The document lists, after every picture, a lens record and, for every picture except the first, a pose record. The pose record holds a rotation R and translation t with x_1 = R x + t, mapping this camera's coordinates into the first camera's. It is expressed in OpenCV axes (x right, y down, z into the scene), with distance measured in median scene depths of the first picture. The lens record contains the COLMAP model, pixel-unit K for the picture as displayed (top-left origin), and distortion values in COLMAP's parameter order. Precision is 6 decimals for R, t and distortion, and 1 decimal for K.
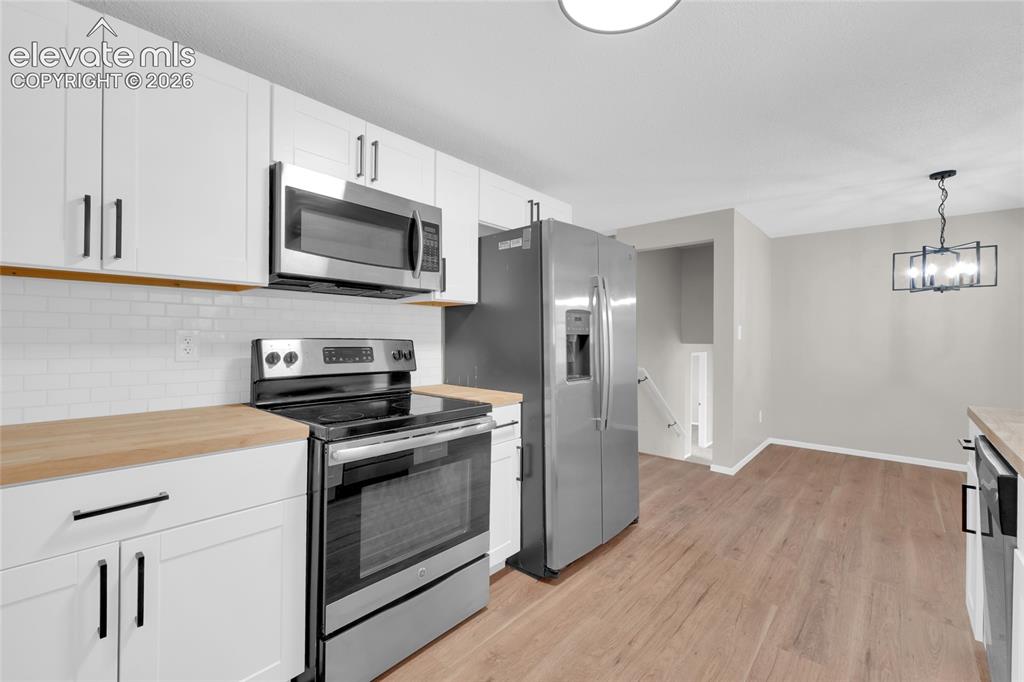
lens RADIAL K [[431.2, 0, 516.6], [0, 431.2, 339.3], [0, 0, 1]] dist [-0.000196, 0.000043]
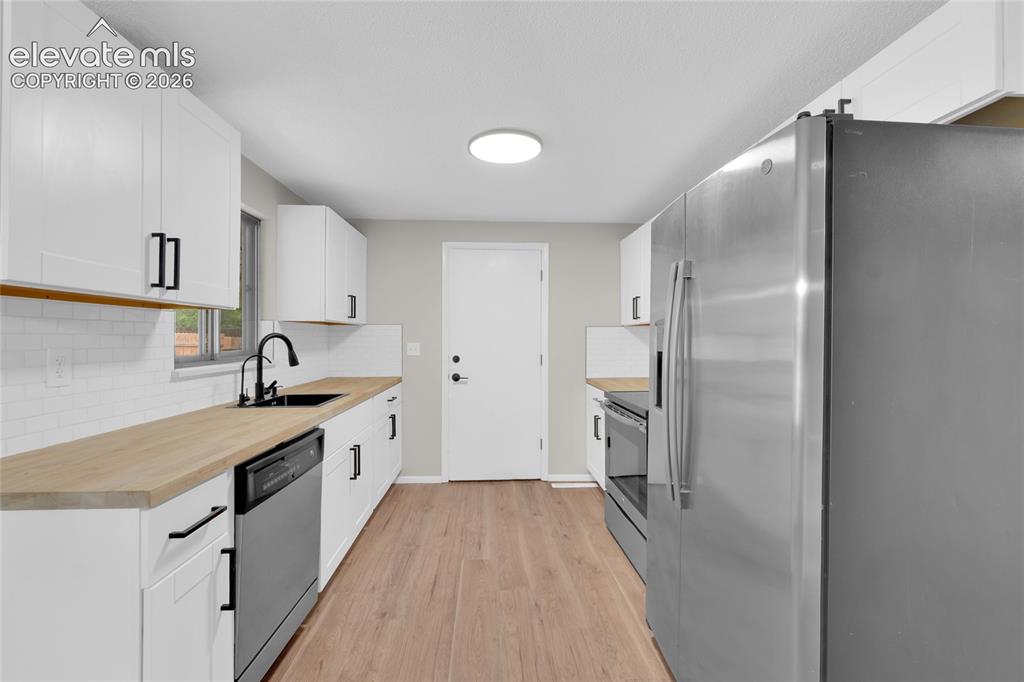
lens RADIAL K [[431.2, 0, 507.9], [0, 431.2, 341.5], [0, 0, 1]] dist [-0.000196, 0.000043]
pose [[-0.711372, -0.003114, -0.702808, 0.909778], [-0.006177, 0.999979, 0.001822, -0.028644], [0.702788, 0.005638, -0.711377, 1.404081]]
